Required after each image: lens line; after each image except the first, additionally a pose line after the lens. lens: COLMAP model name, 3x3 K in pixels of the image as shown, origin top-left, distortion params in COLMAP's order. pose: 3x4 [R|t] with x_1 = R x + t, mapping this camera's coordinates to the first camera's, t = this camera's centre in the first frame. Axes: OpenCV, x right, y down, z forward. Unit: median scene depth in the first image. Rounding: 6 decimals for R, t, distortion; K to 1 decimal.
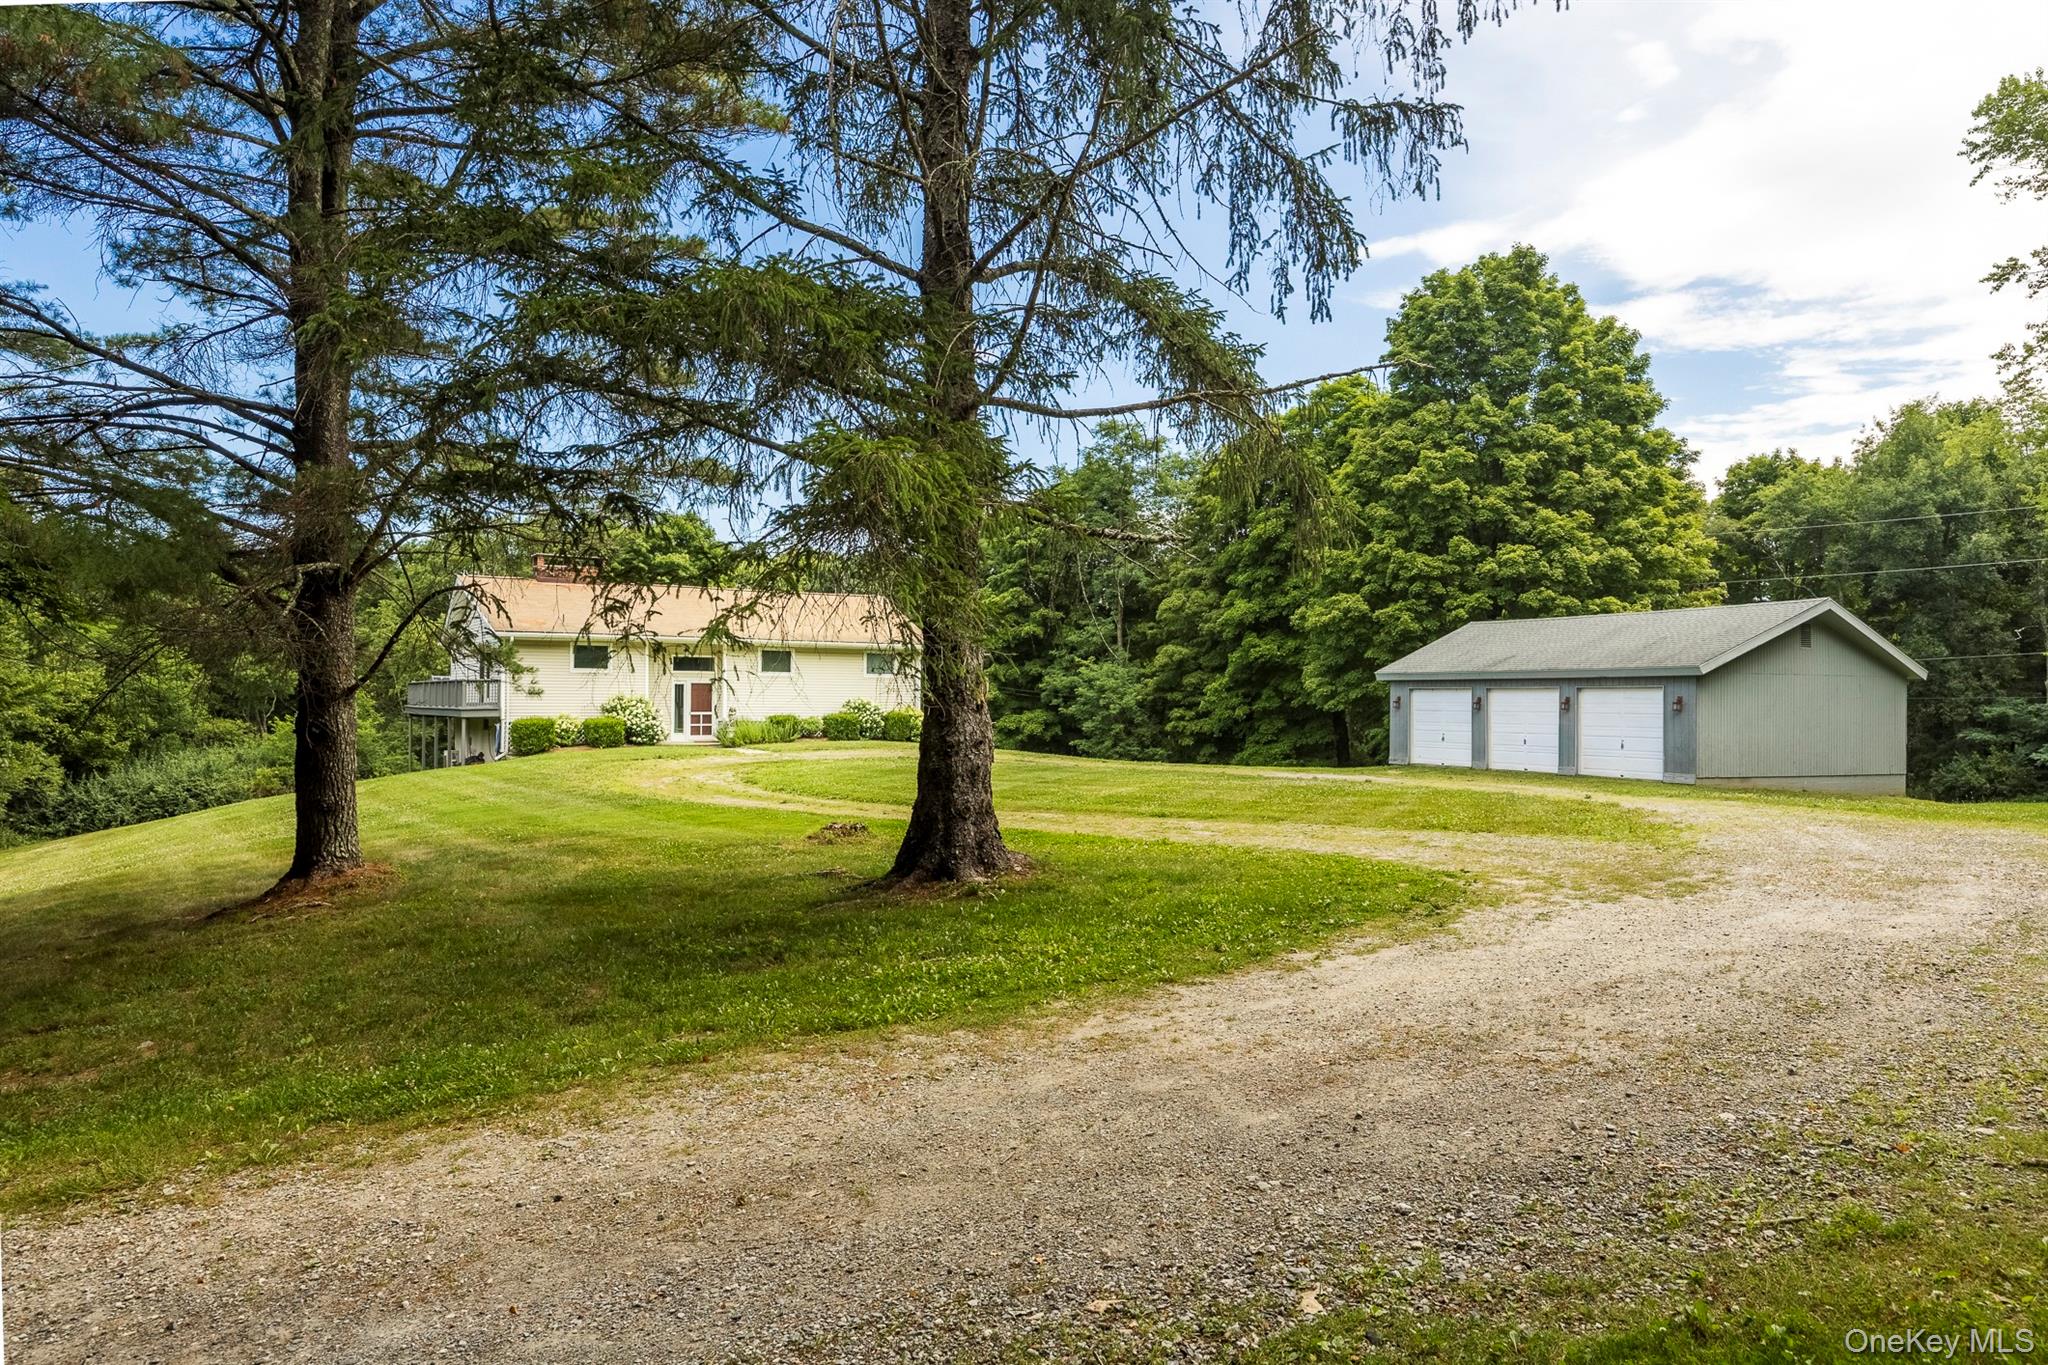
lens RADIAL K [[1392.5, 0, 1024.0], [0, 1392.5, 682.5], [0, 0, 1]] dist [0.000798, -0.002654]
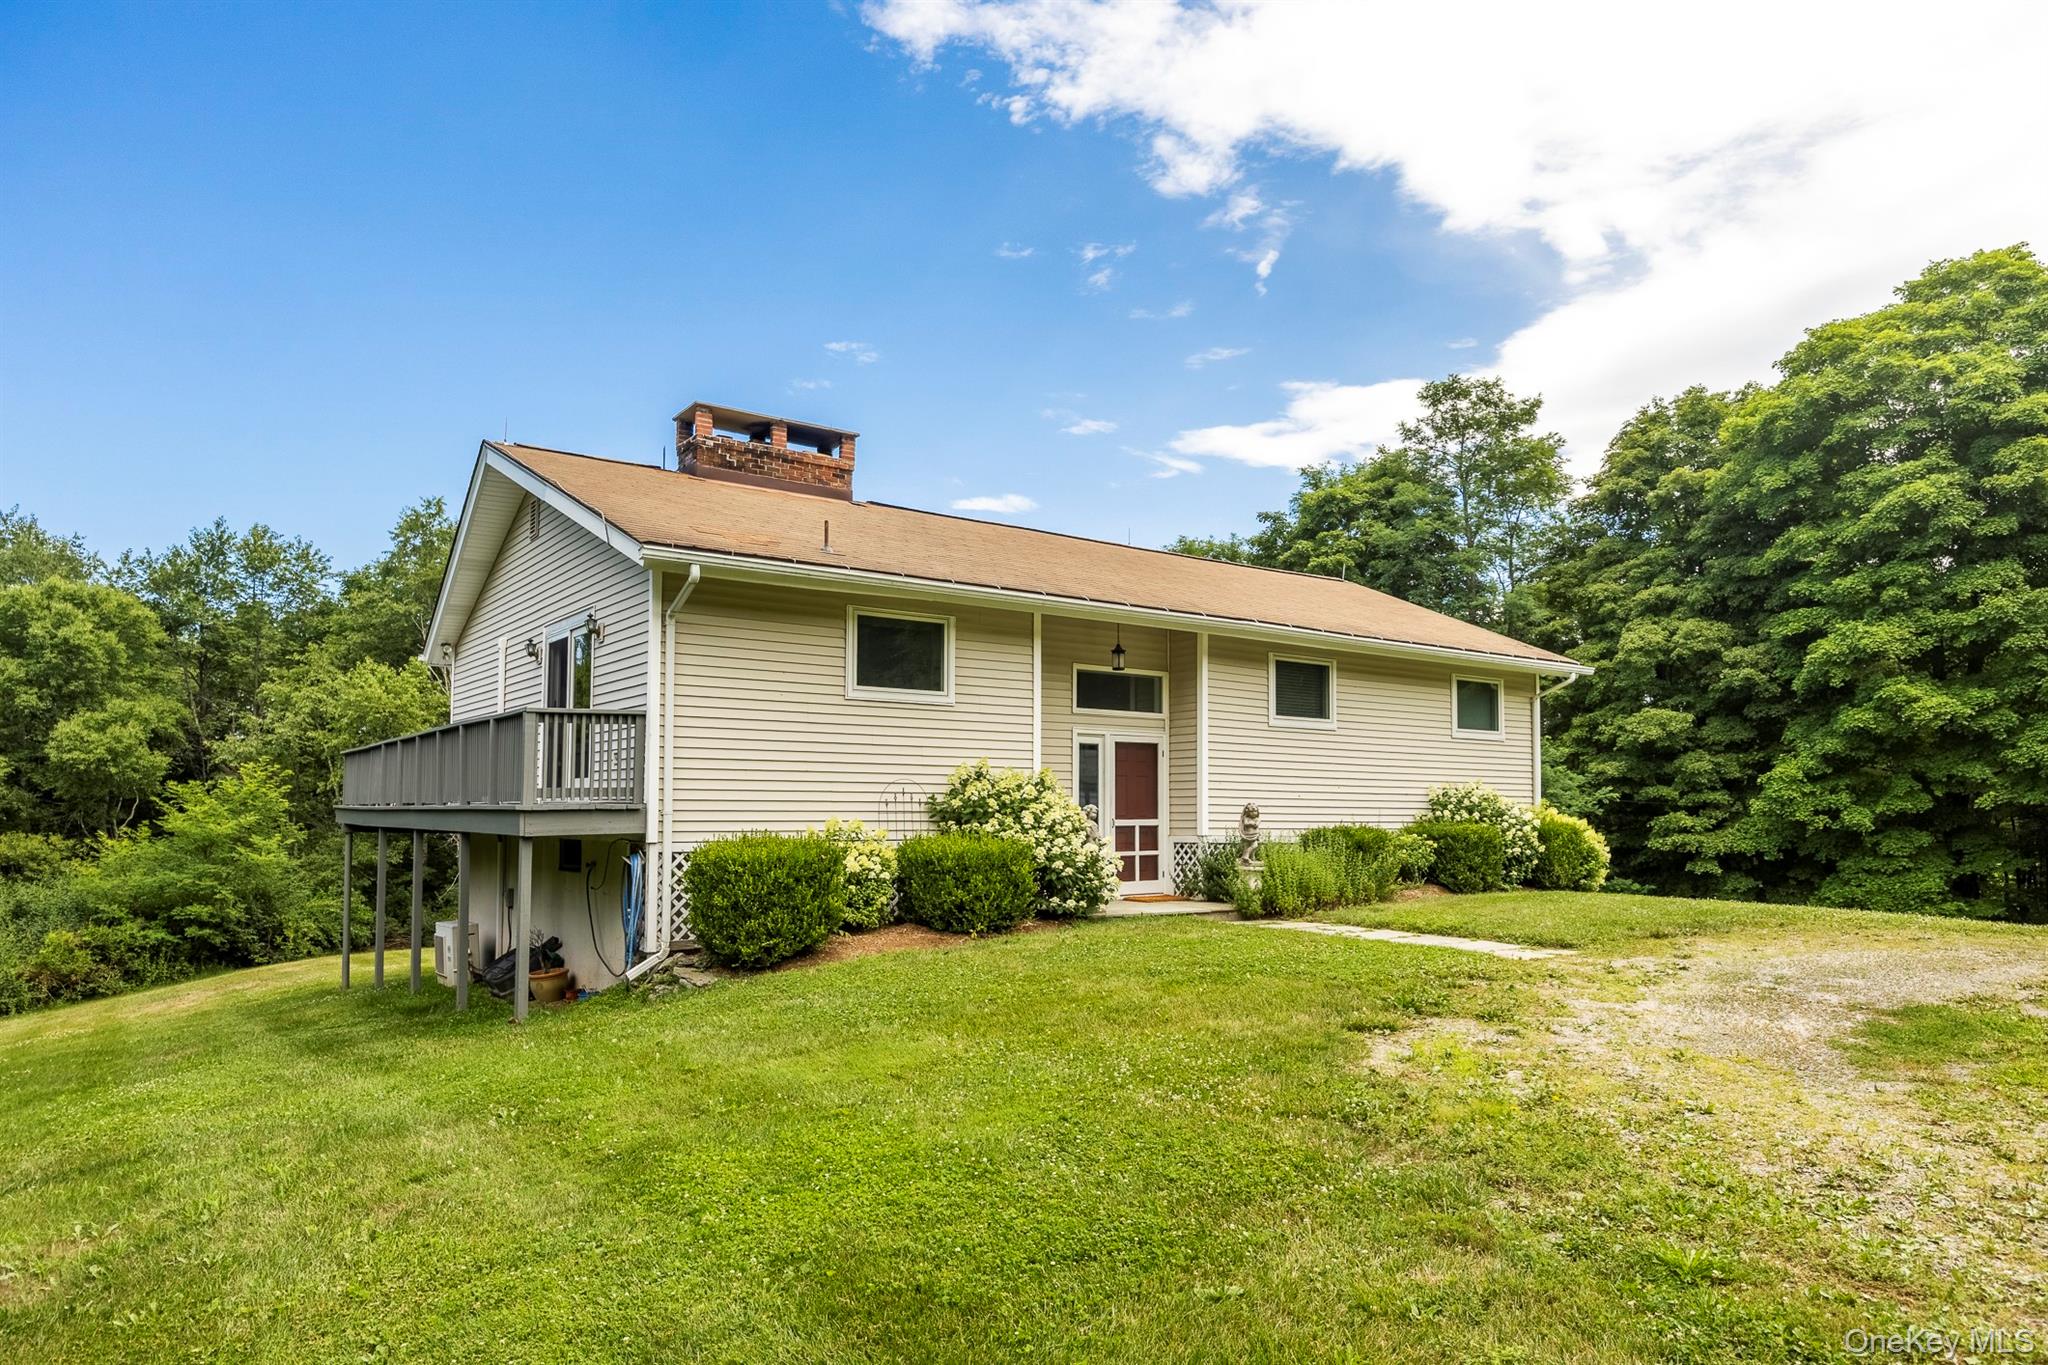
lens RADIAL K [[1265.2, 0, 1013.1], [0, 1265.2, 732.3], [0, 0, 1]] dist [-0.001424, 0.000132]
pose [[0.998306, 0.002368, 0.058141, -0.287573], [0.000458, 0.998820, -0.048557, 0.014498], [-0.058187, 0.048501, 0.997127, 0.663218]]
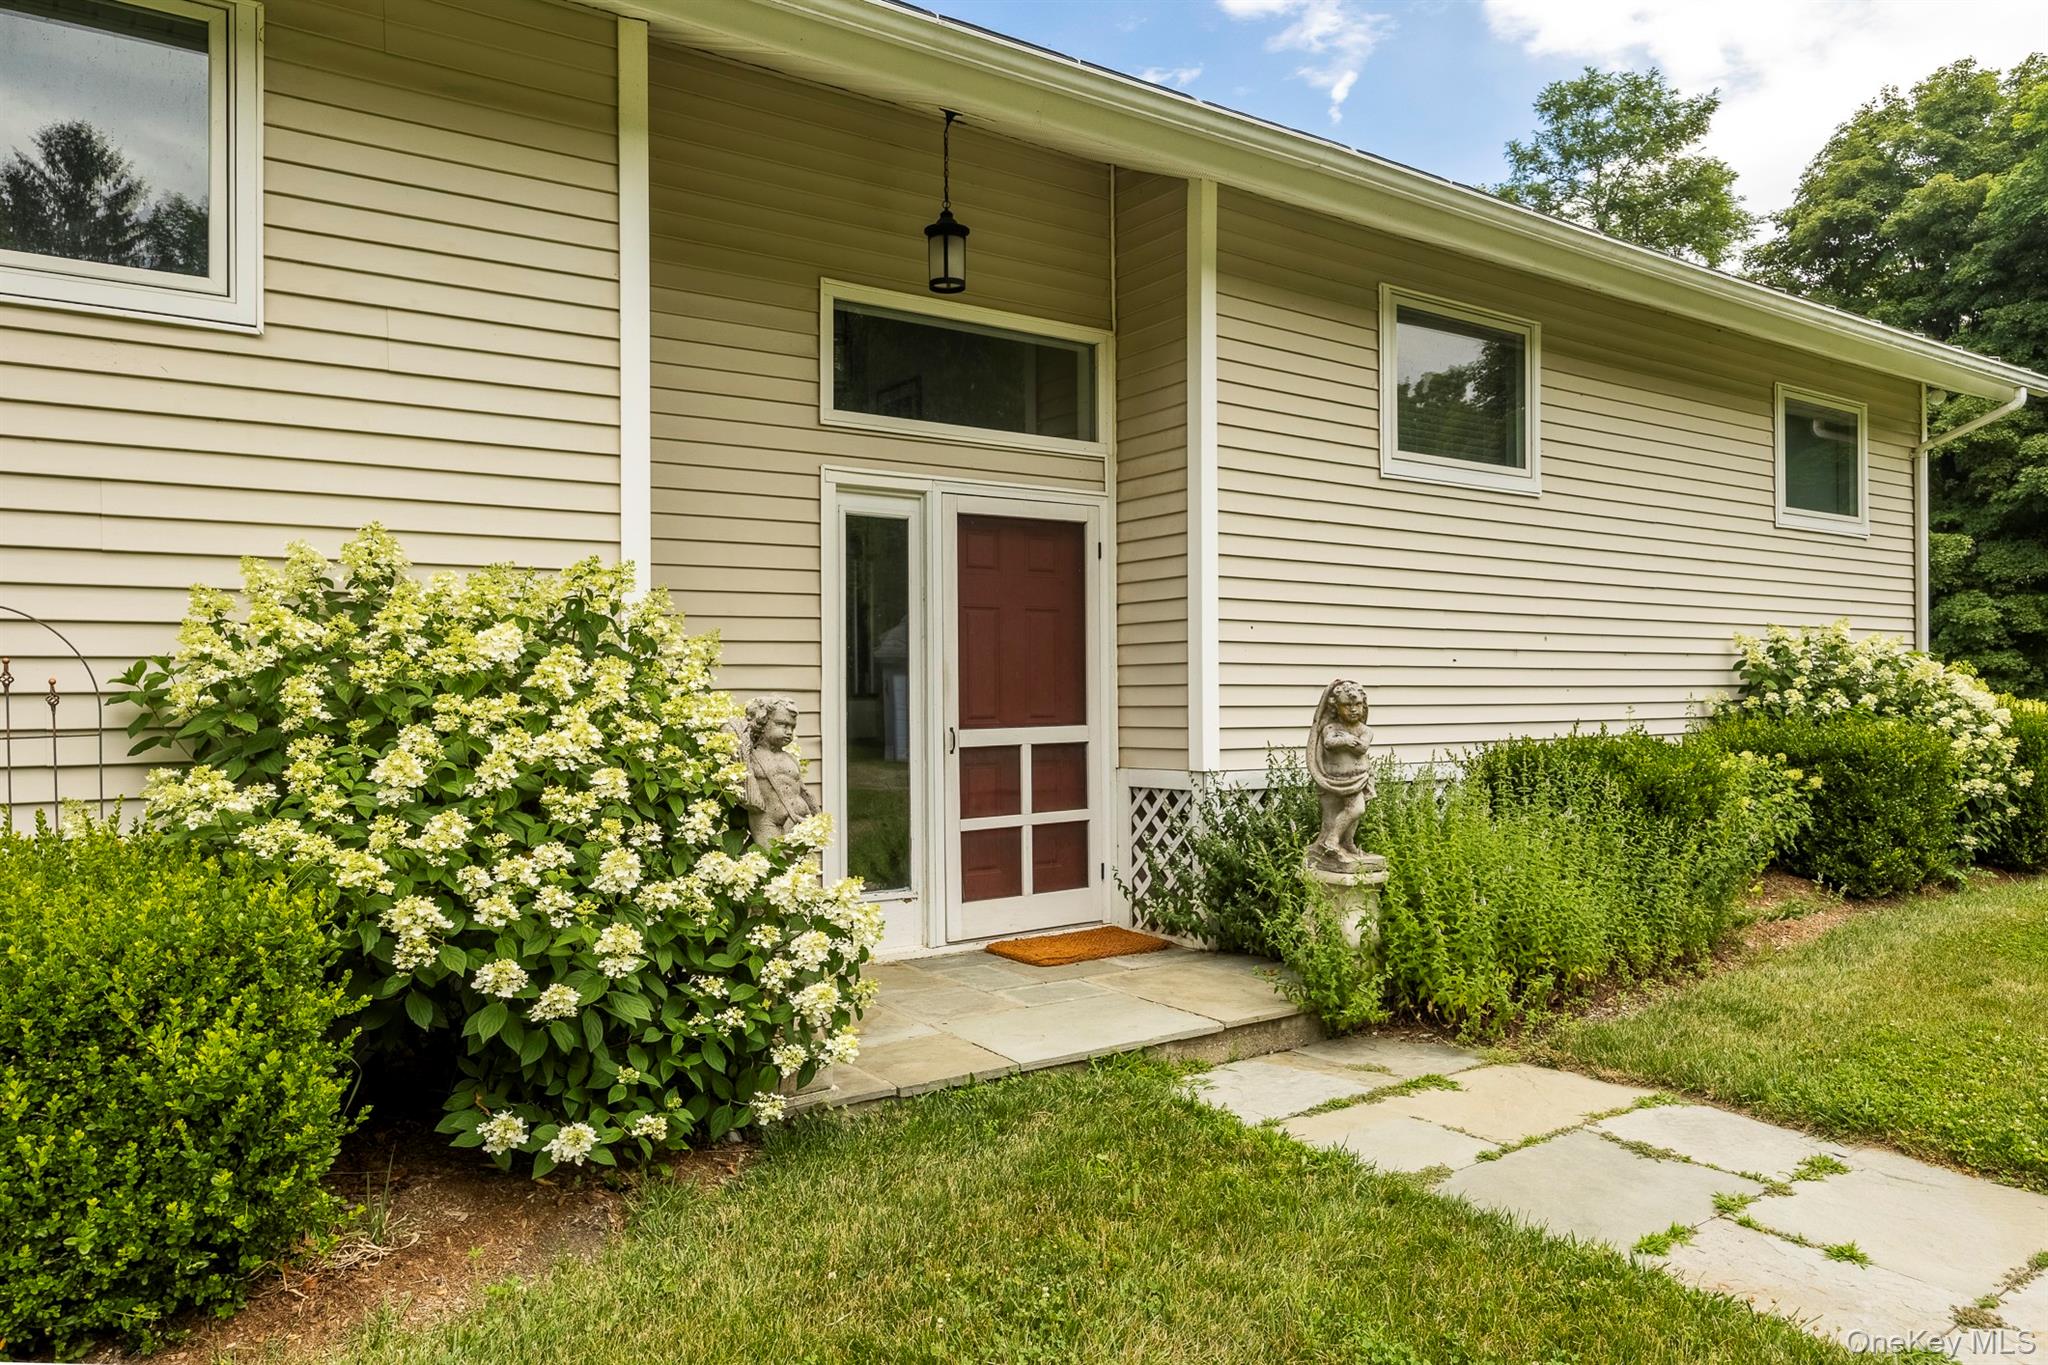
lens RADIAL K [[1392.5, 0, 1024.0], [0, 1392.5, 682.5], [0, 0, 1]] dist [0.000798, -0.002654]
pose [[0.998629, -0.013701, 0.050524, -0.240649], [0.013272, 0.999873, 0.008812, 0.015760], [-0.050639, -0.008129, 0.998684, 0.868502]]
